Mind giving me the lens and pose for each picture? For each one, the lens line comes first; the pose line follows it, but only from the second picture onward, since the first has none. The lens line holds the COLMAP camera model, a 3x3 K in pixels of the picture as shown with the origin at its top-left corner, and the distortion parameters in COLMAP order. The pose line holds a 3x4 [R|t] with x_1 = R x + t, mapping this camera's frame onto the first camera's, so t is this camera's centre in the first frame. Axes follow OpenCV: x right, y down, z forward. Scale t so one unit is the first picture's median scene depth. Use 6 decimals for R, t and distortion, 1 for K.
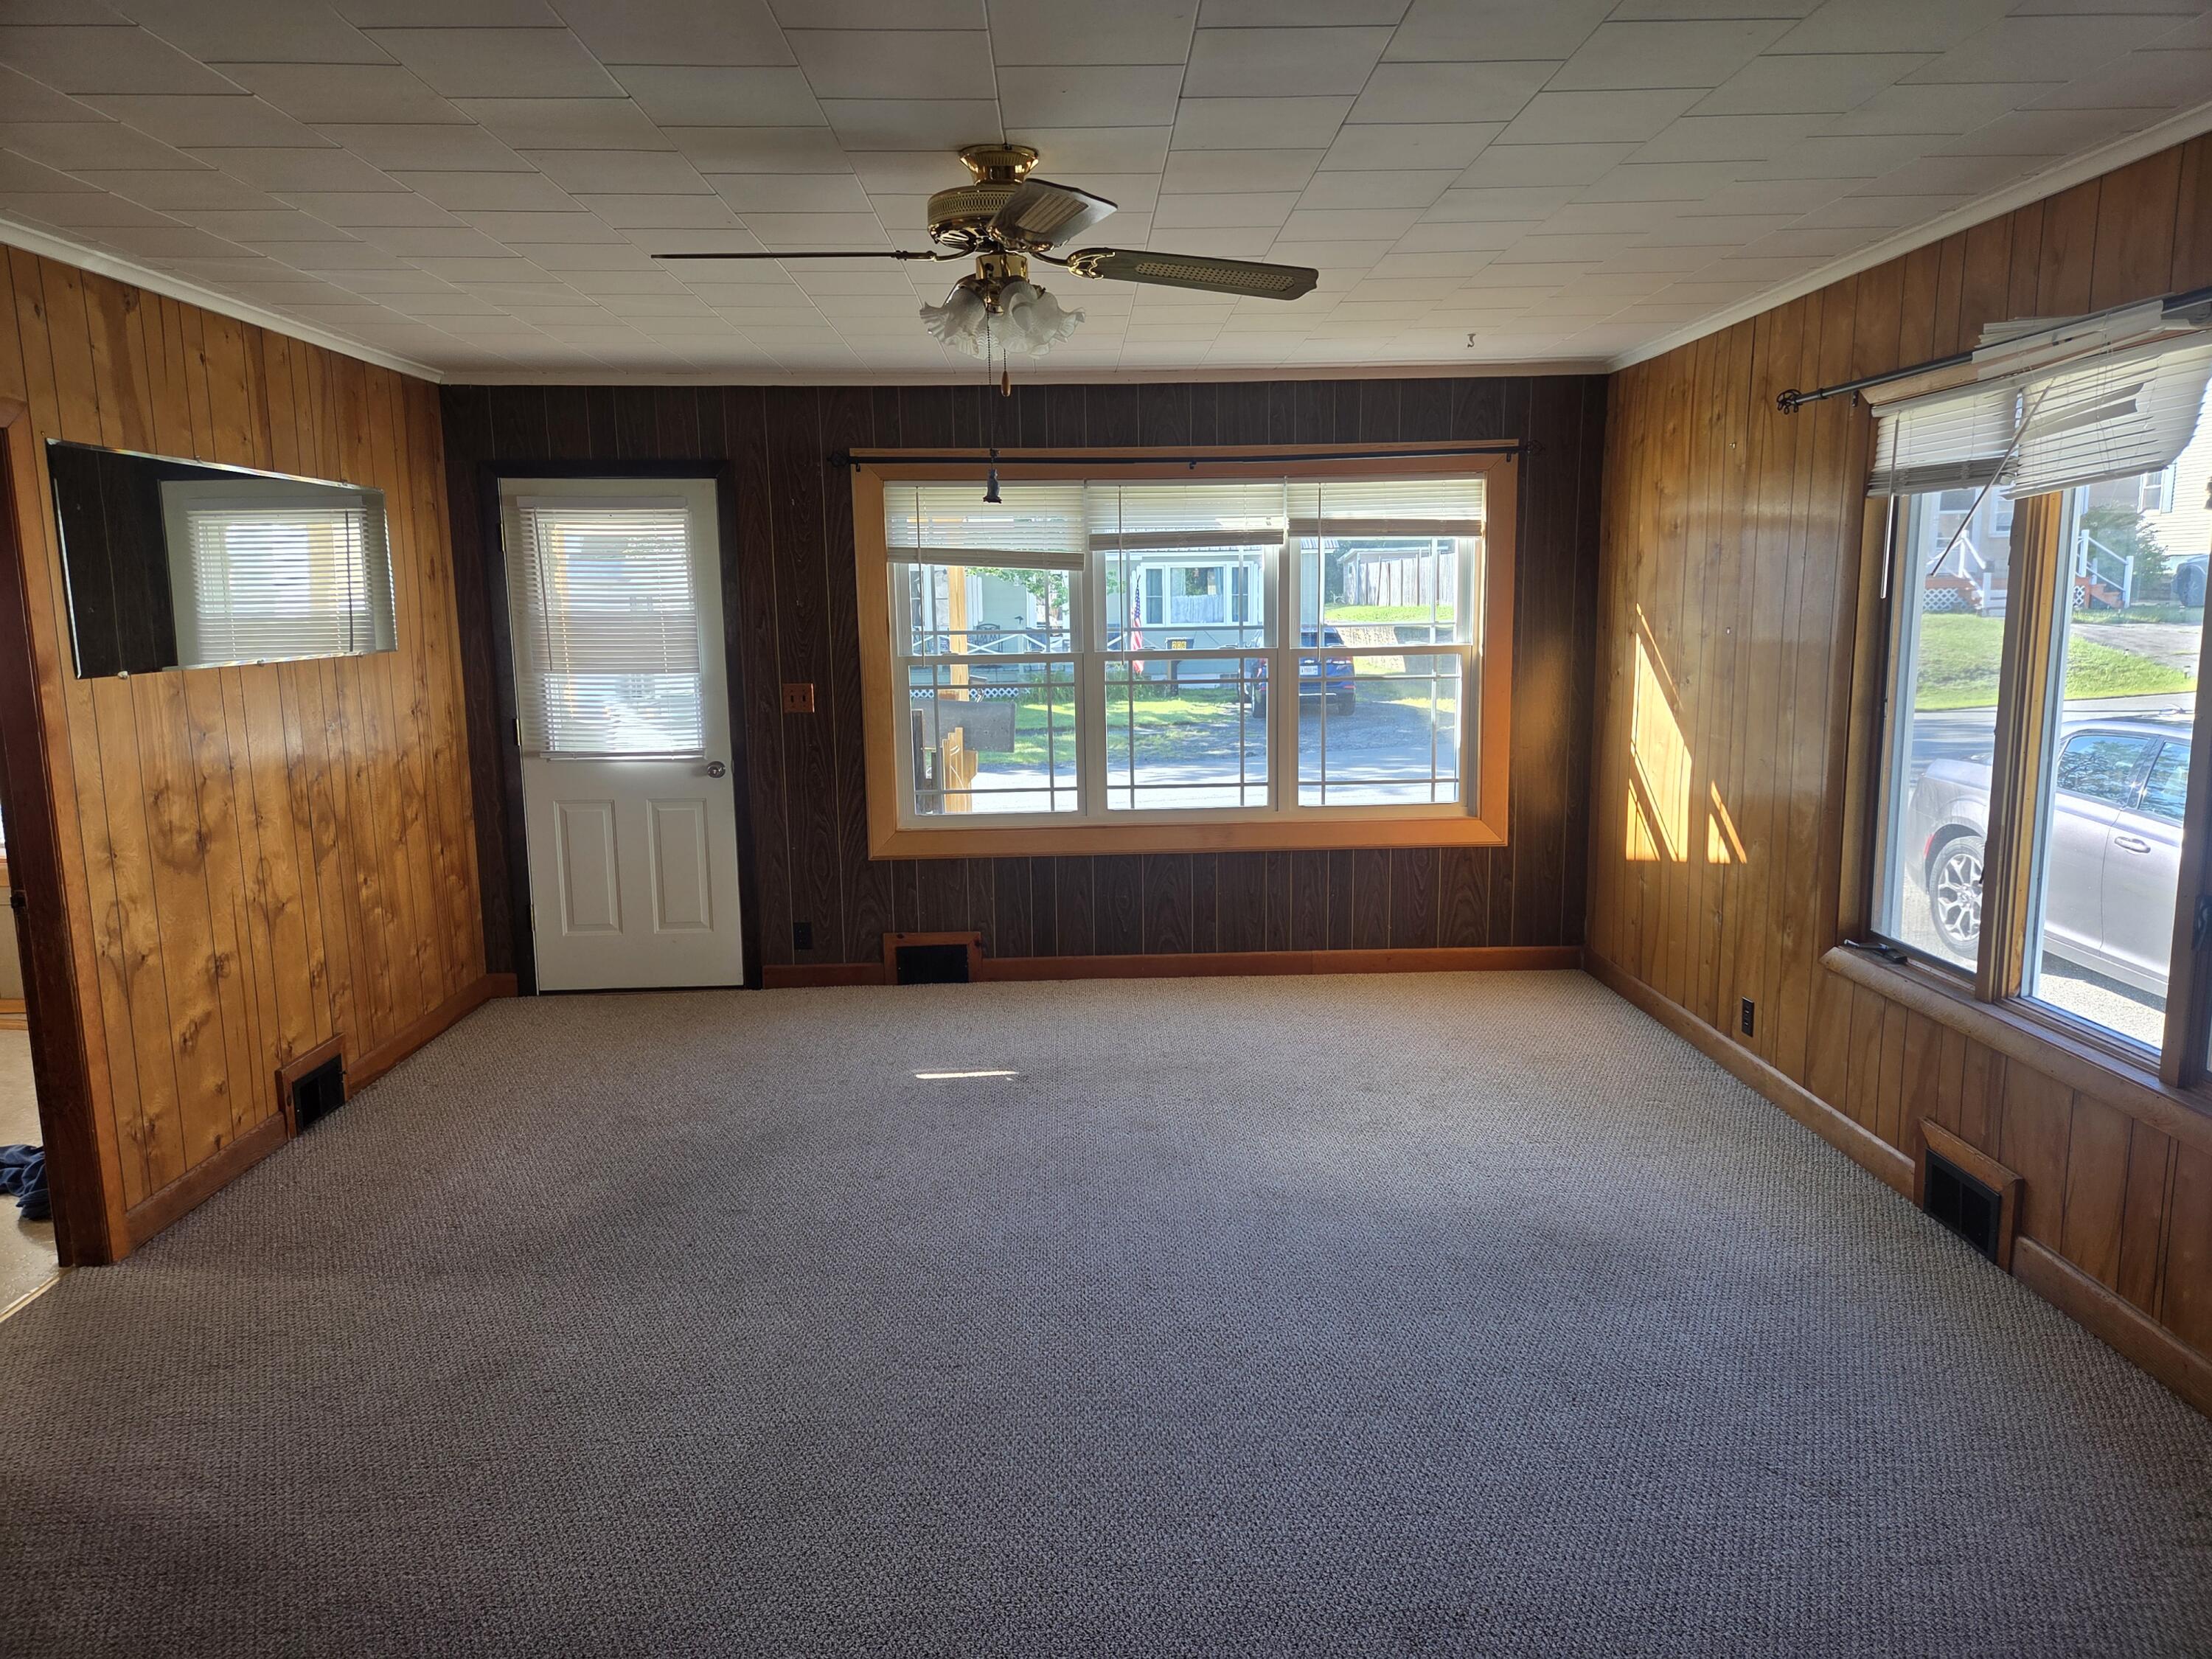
lens RADIAL K [[1485.2, 0, 1106.0], [0, 1485.2, 829.5], [0, 0, 1]] dist [0.085232, -0.069394]
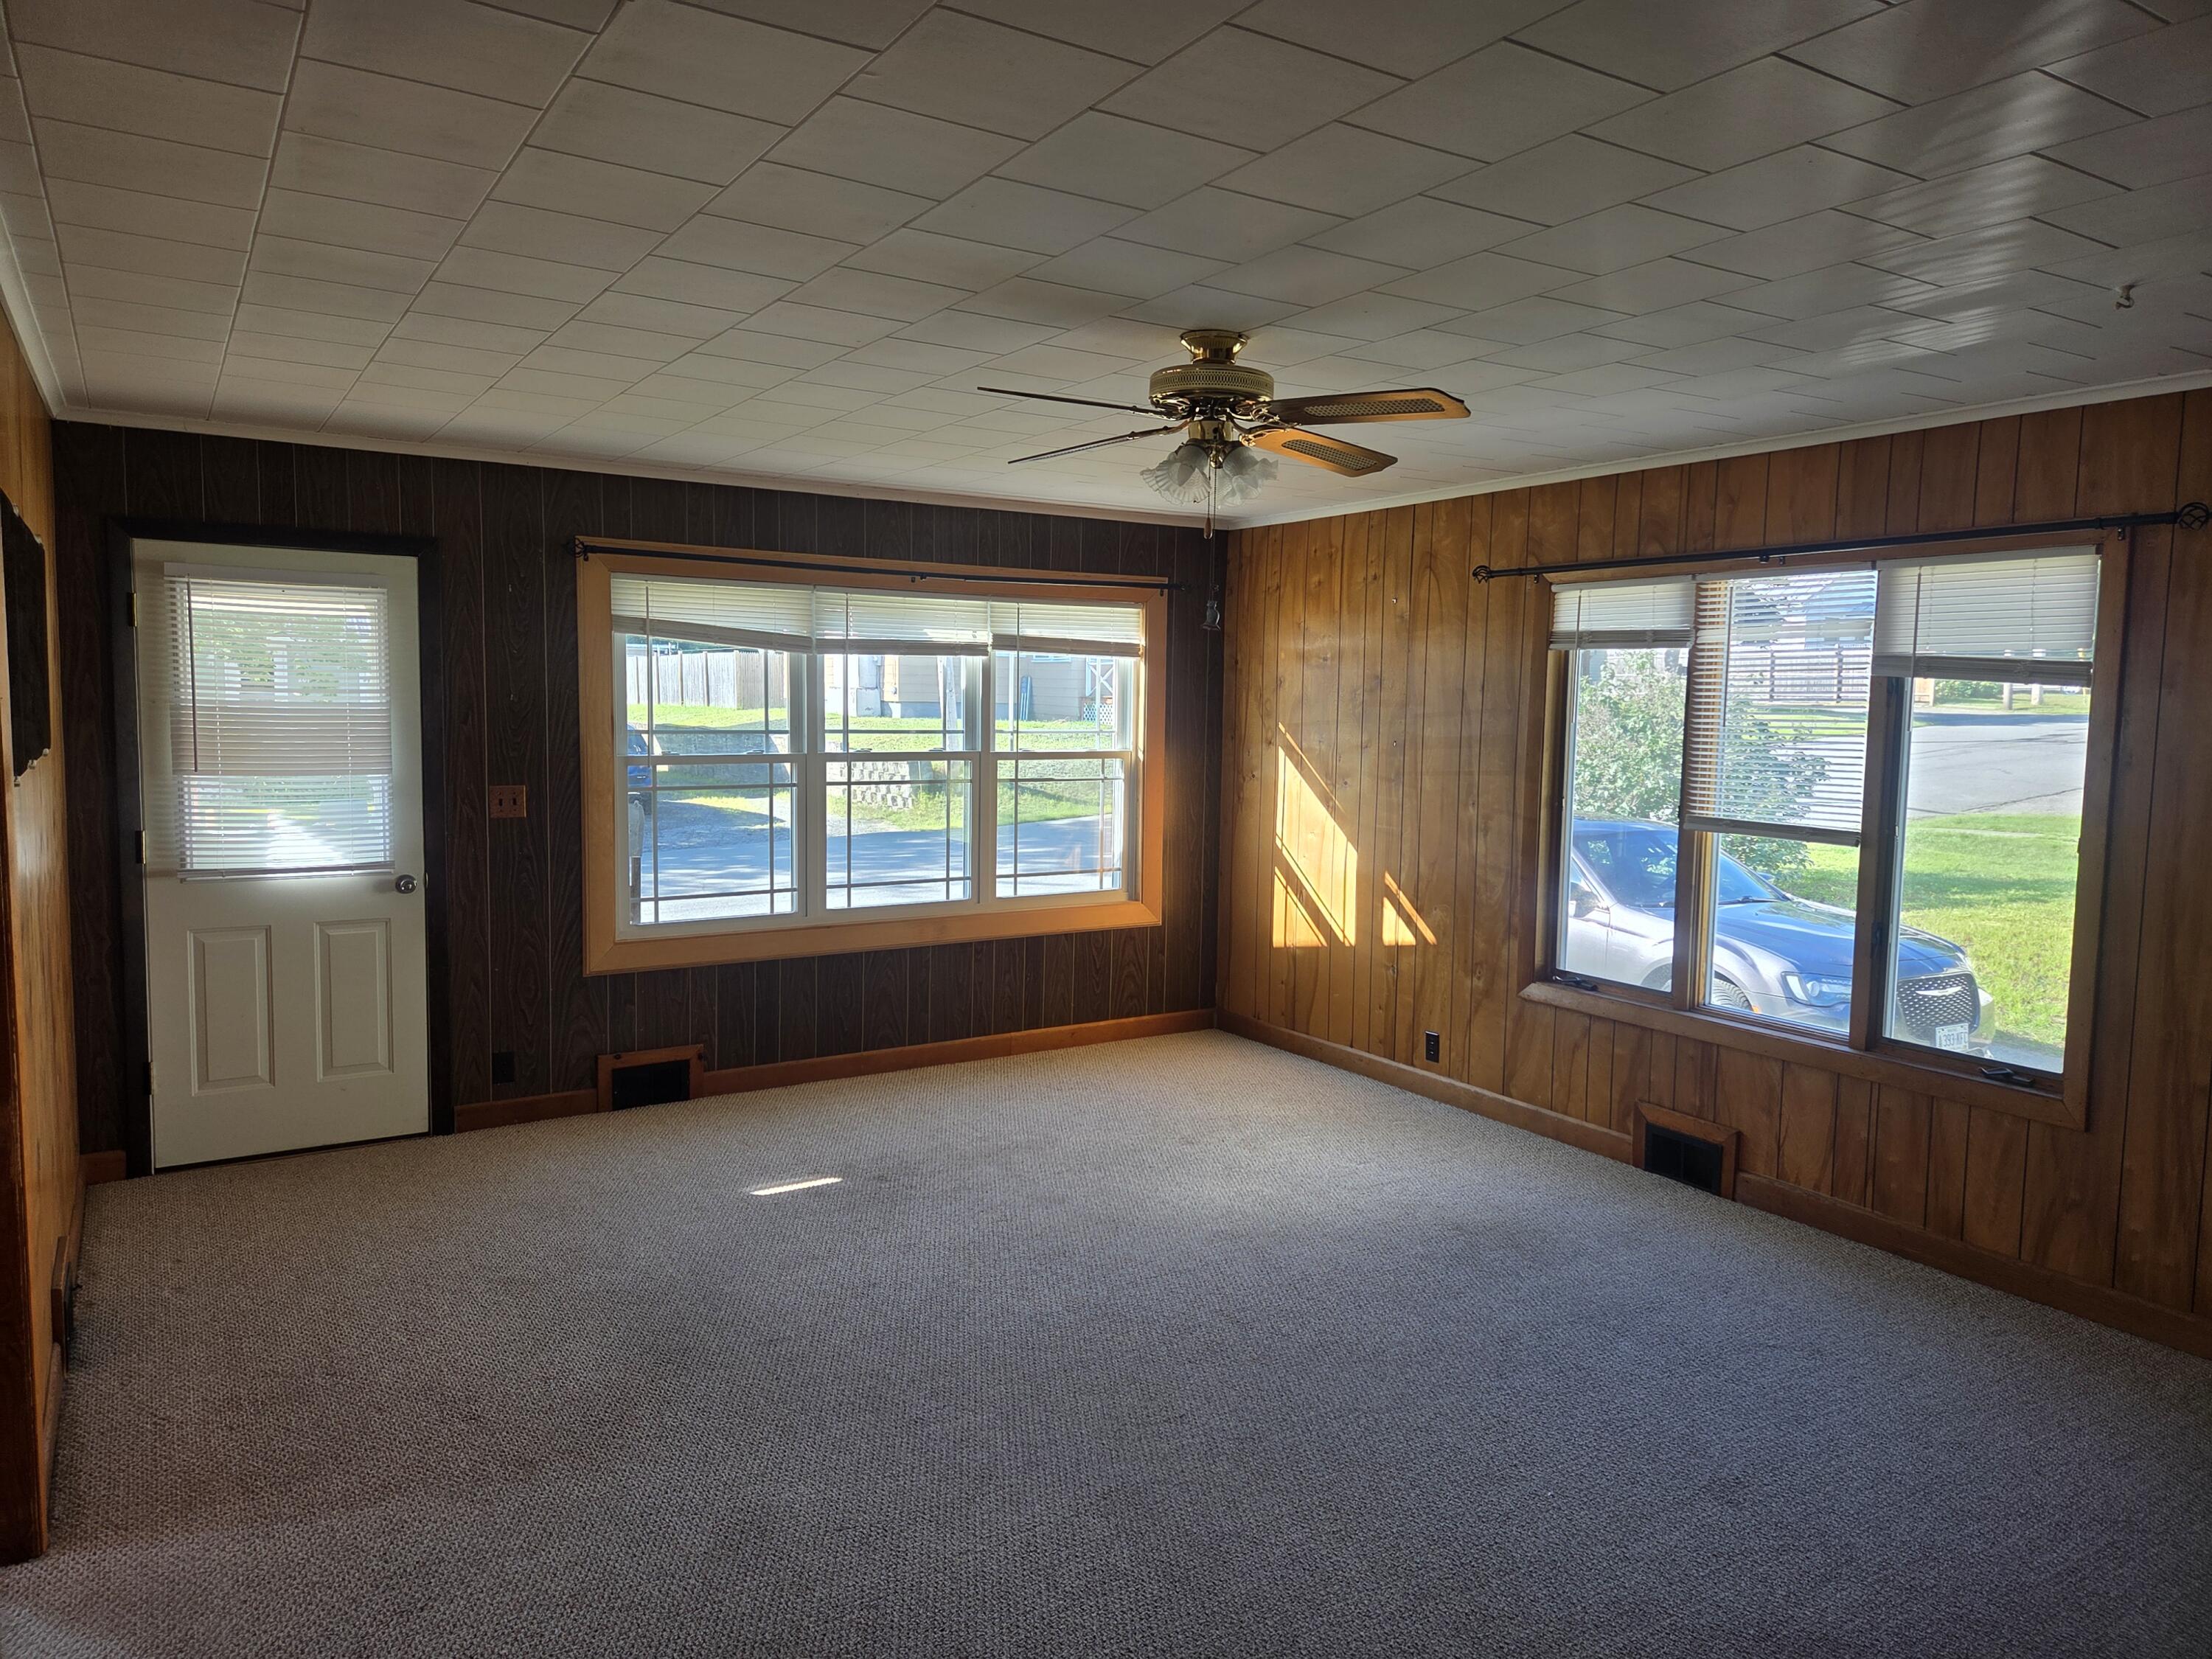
lens RADIAL K [[1490.4, 0, 1106.0], [0, 1490.4, 829.5], [0, 0, 1]] dist [0.089039, -0.096531]
pose [[0.862565, -0.017925, 0.505629, -0.359395], [0.051113, 0.997347, -0.051837, -0.005398], [-0.503358, 0.070557, 0.861192, 0.032252]]
